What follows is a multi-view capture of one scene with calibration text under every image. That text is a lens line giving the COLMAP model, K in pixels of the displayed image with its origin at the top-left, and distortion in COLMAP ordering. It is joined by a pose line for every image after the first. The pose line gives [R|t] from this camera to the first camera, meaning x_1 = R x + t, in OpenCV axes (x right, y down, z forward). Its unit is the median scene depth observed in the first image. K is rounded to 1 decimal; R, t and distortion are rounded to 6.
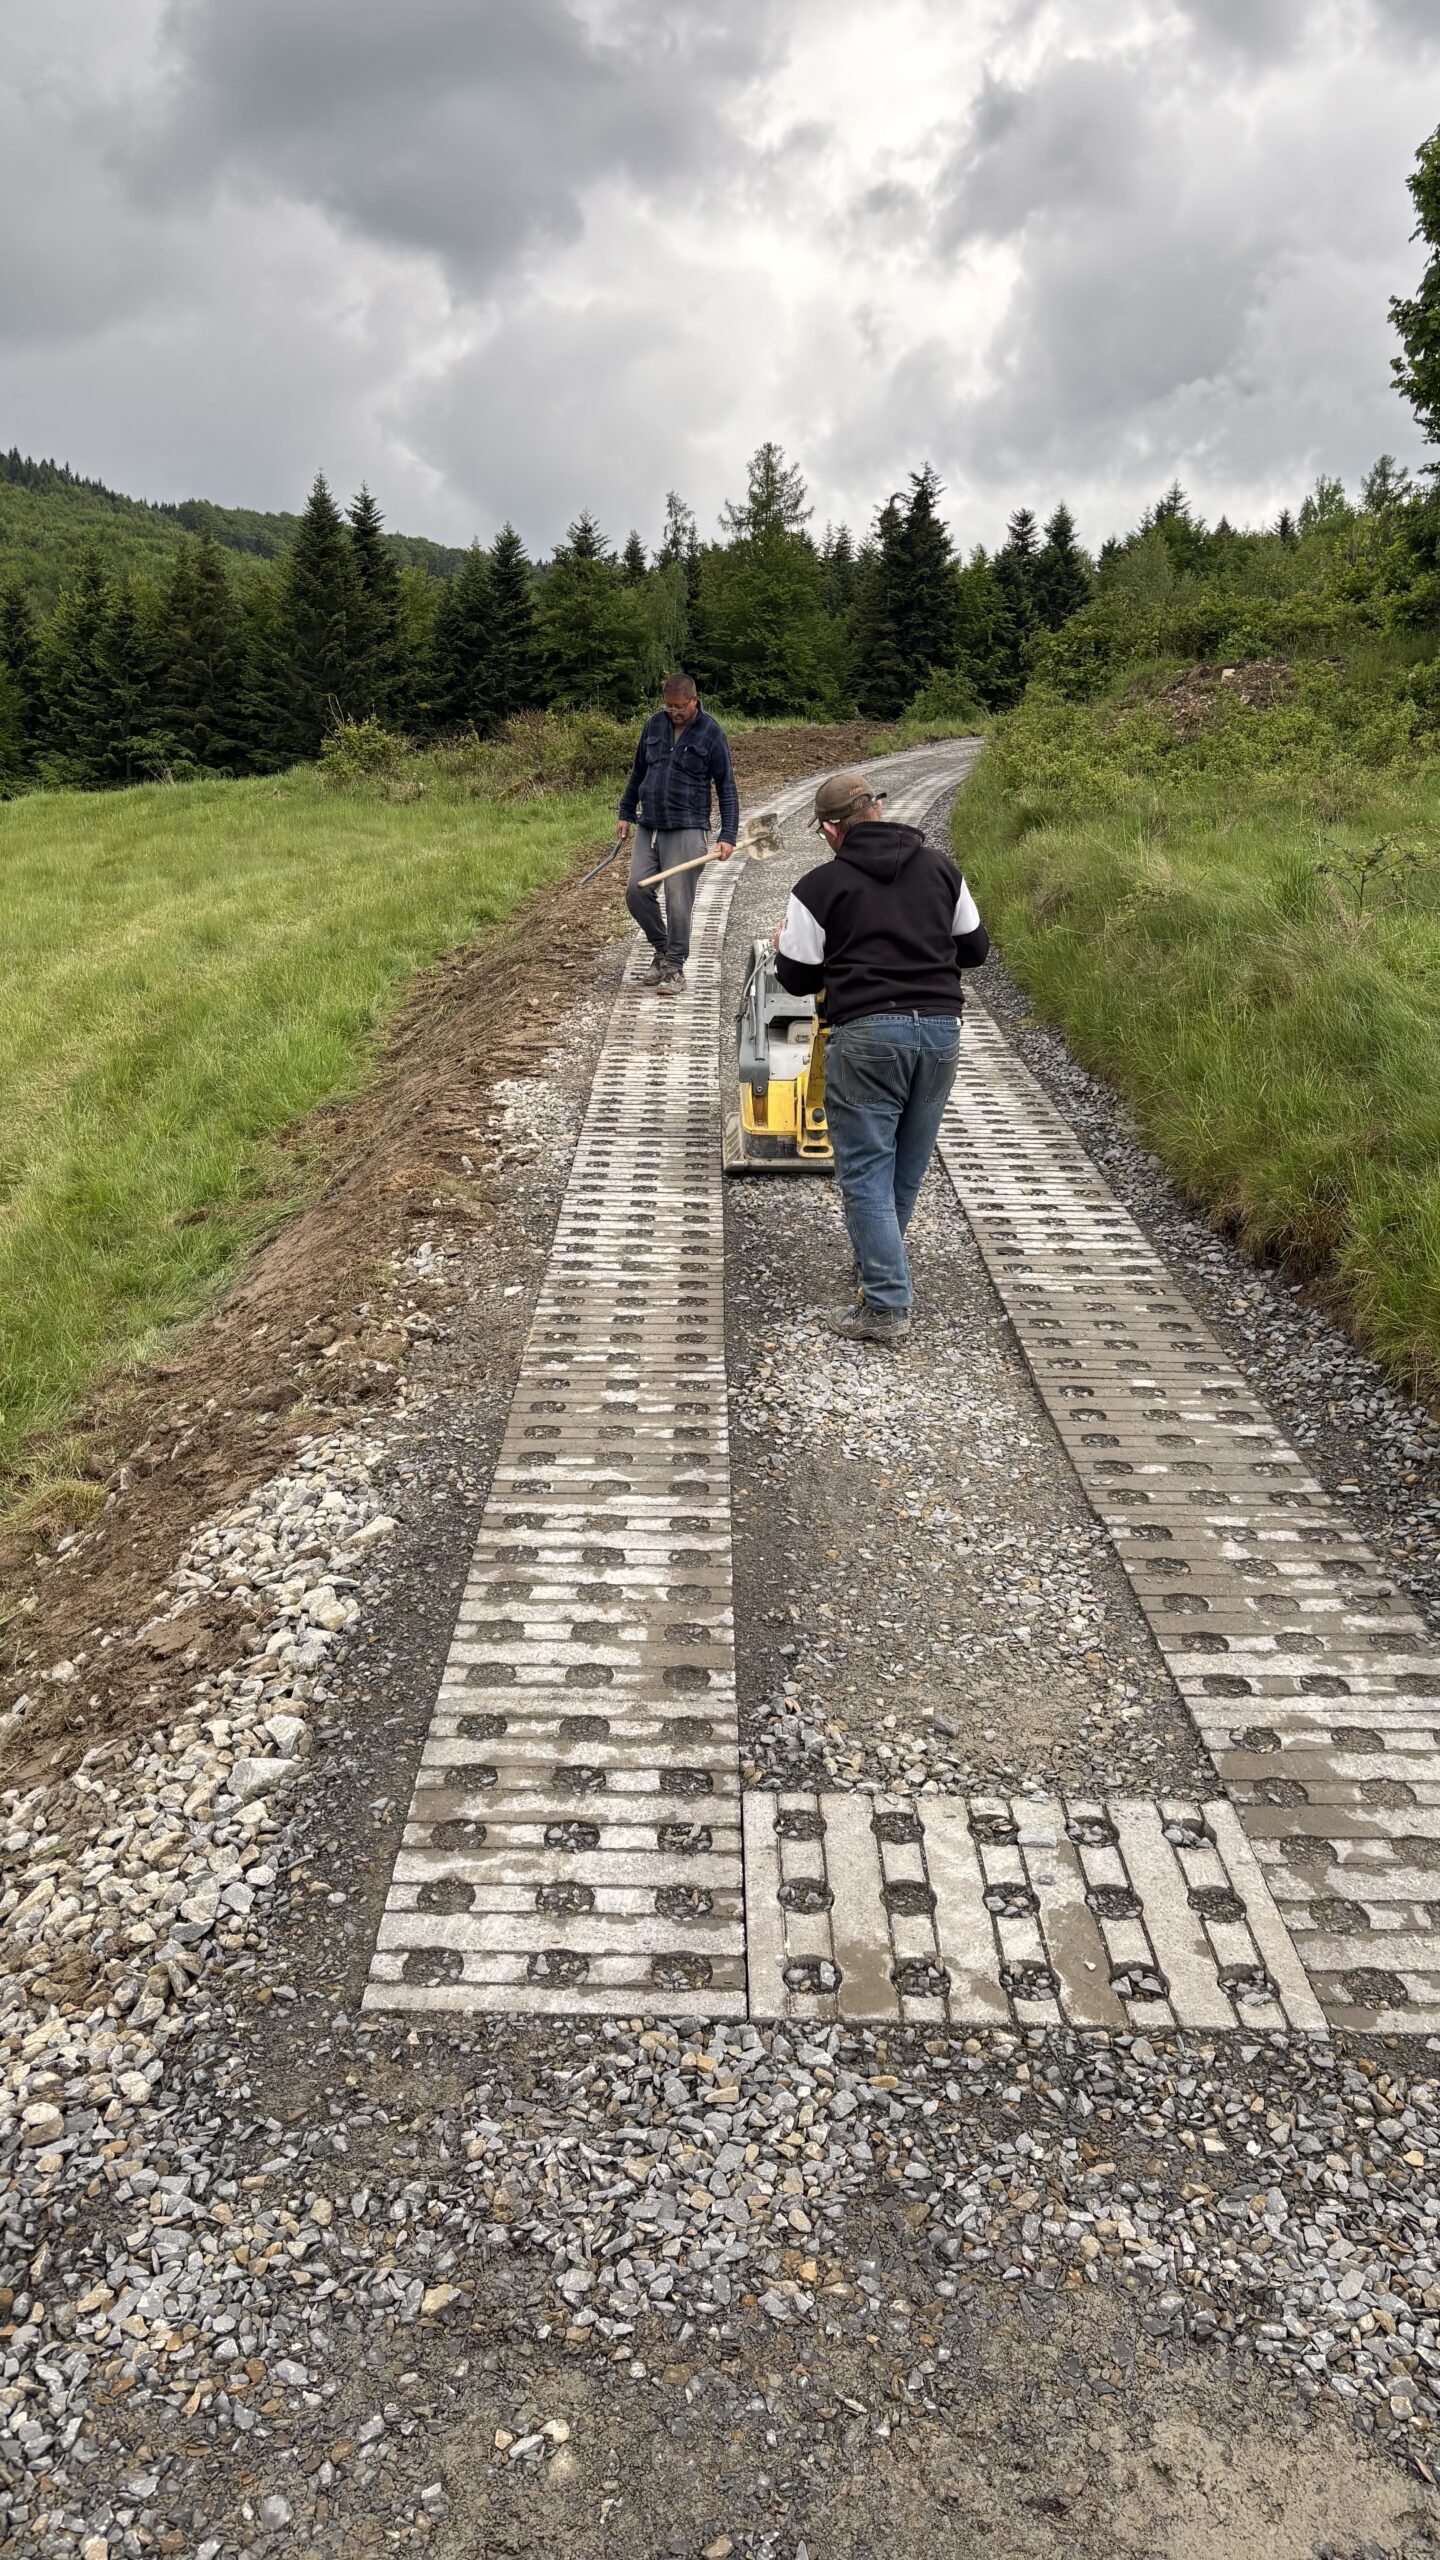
lens RADIAL K [[2008.3, 0, 720.0], [0, 2008.3, 1280.0], [0, 0, 1]] dist [0.069788, -0.052708]
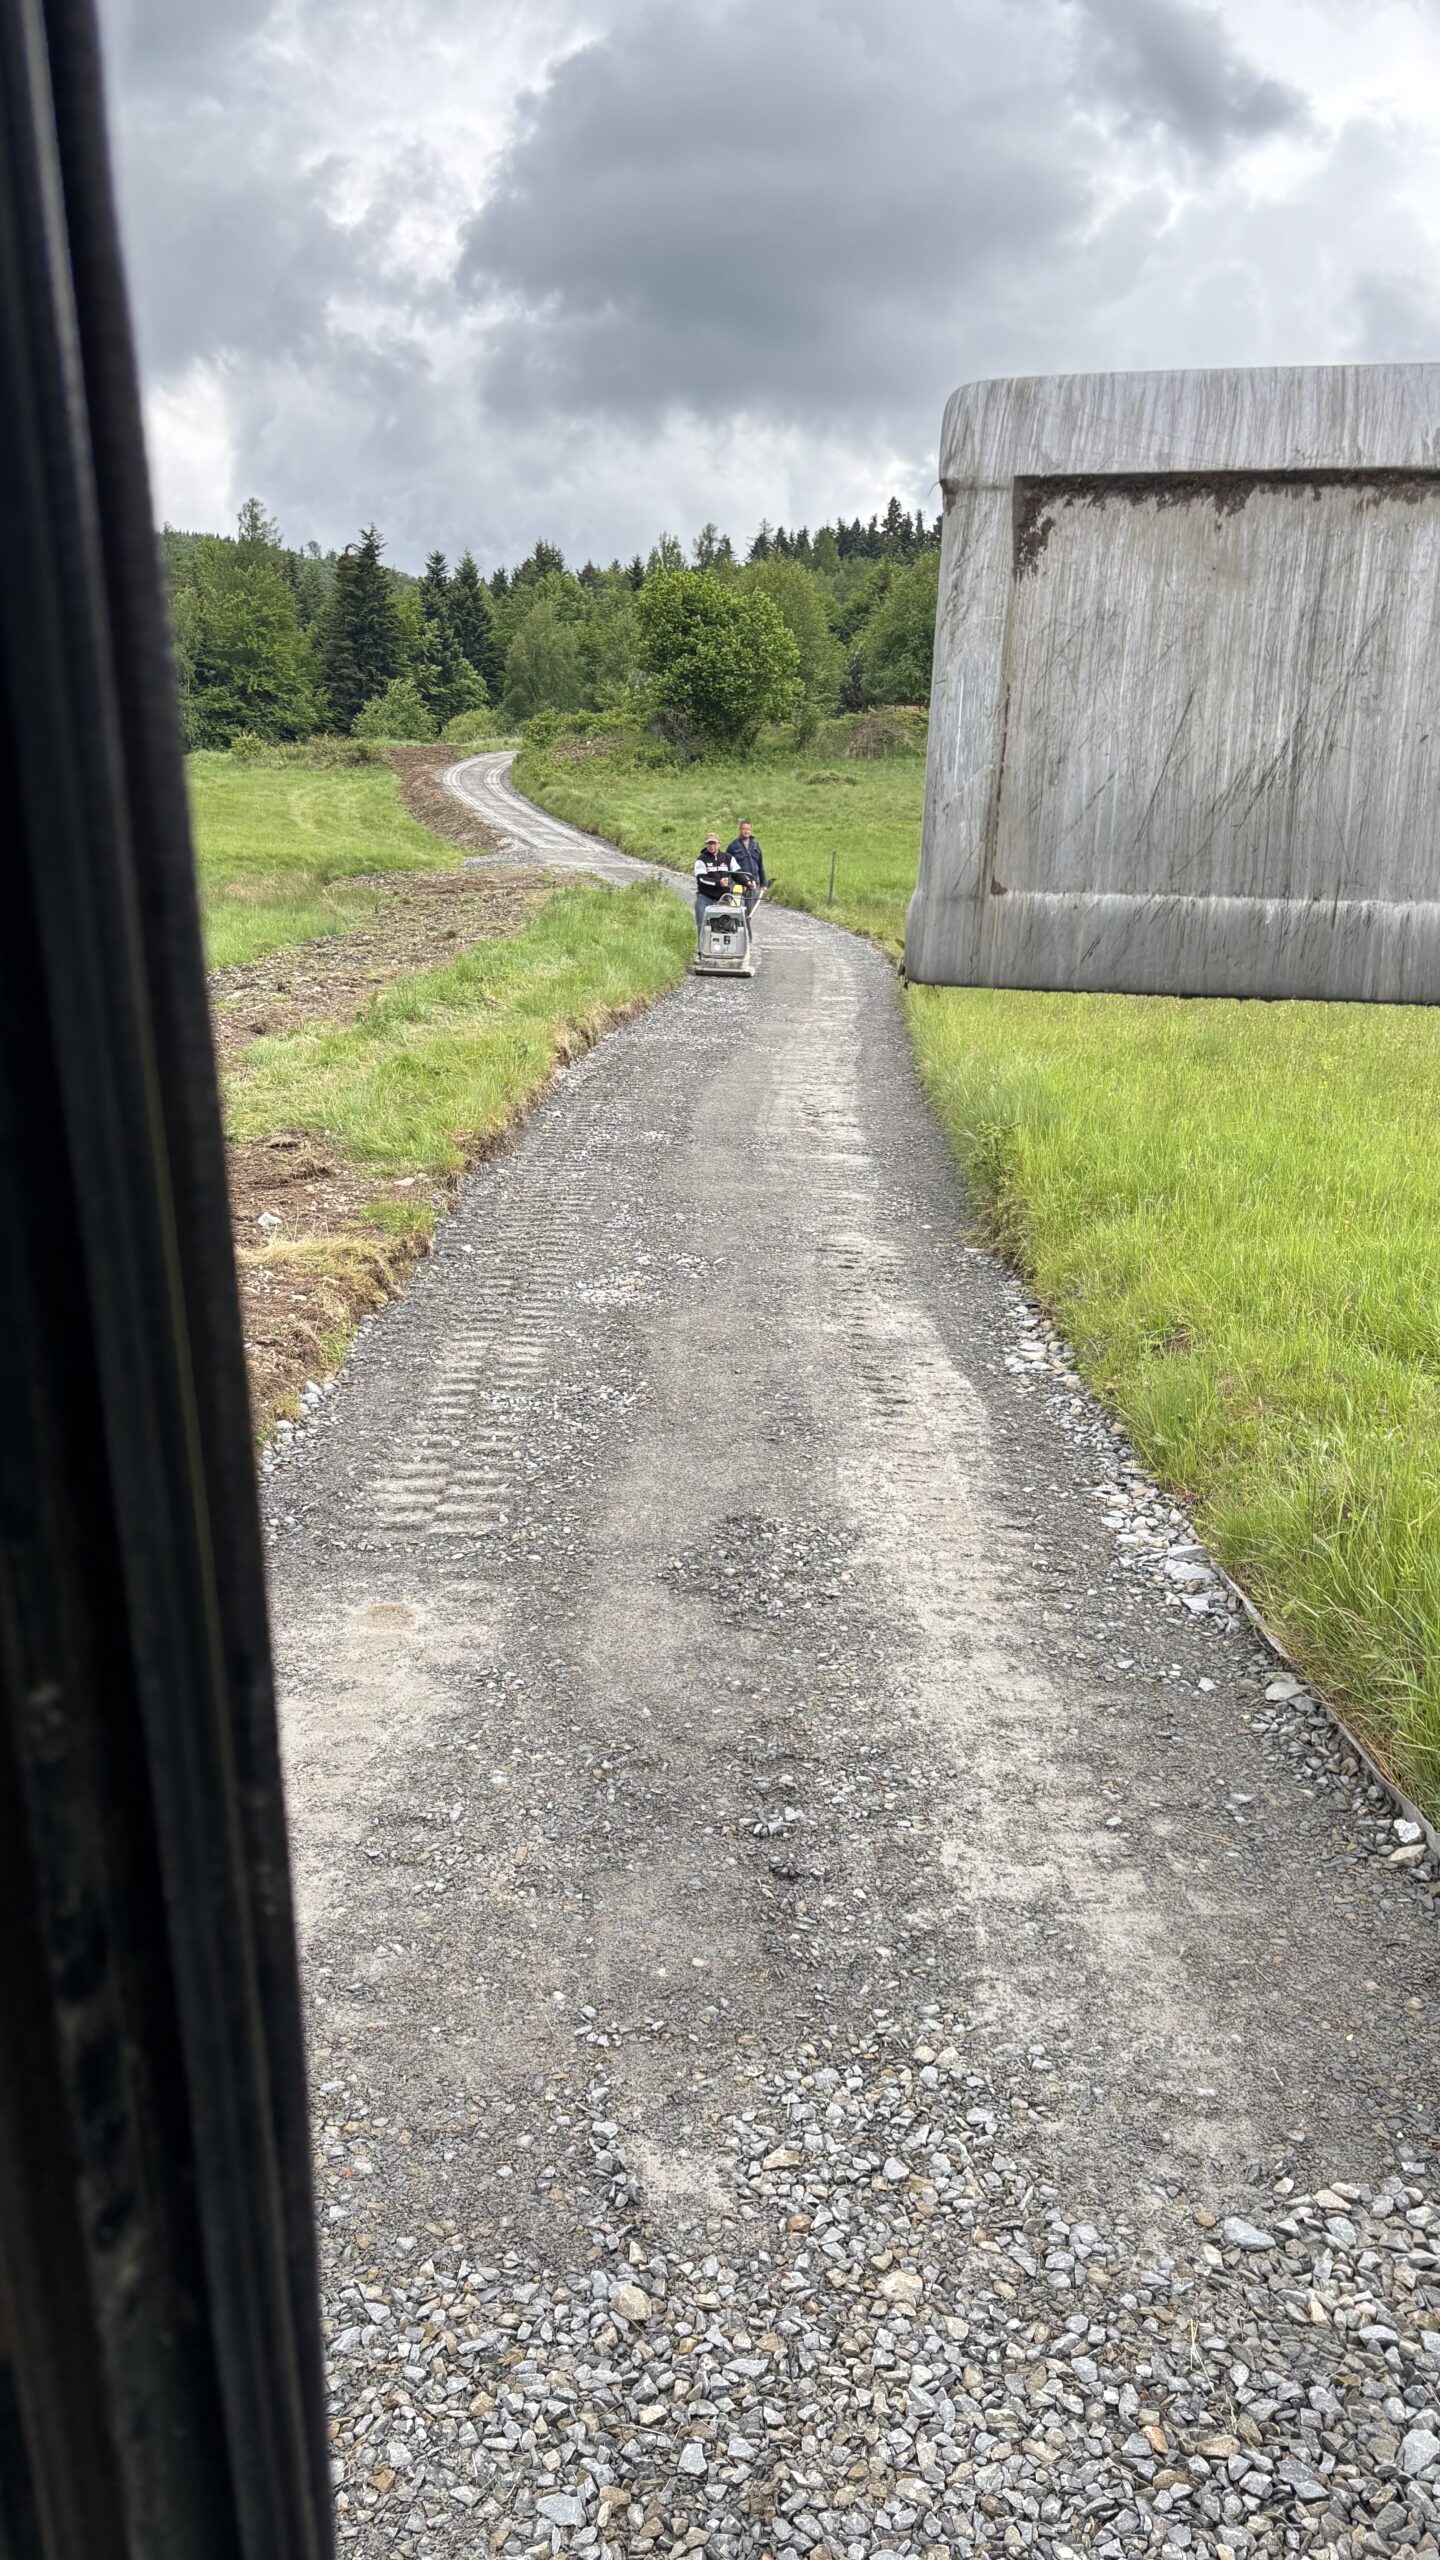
lens RADIAL K [[2008.3, 0, 720.0], [0, 2008.3, 1280.0], [0, 0, 1]] dist [0.069788, -0.052708]
pose [[0.955793, -0.027467, 0.292755, -0.085759], [0.024534, 0.999605, 0.013686, 0.086234], [-0.293015, -0.005899, 0.956090, -0.357096]]
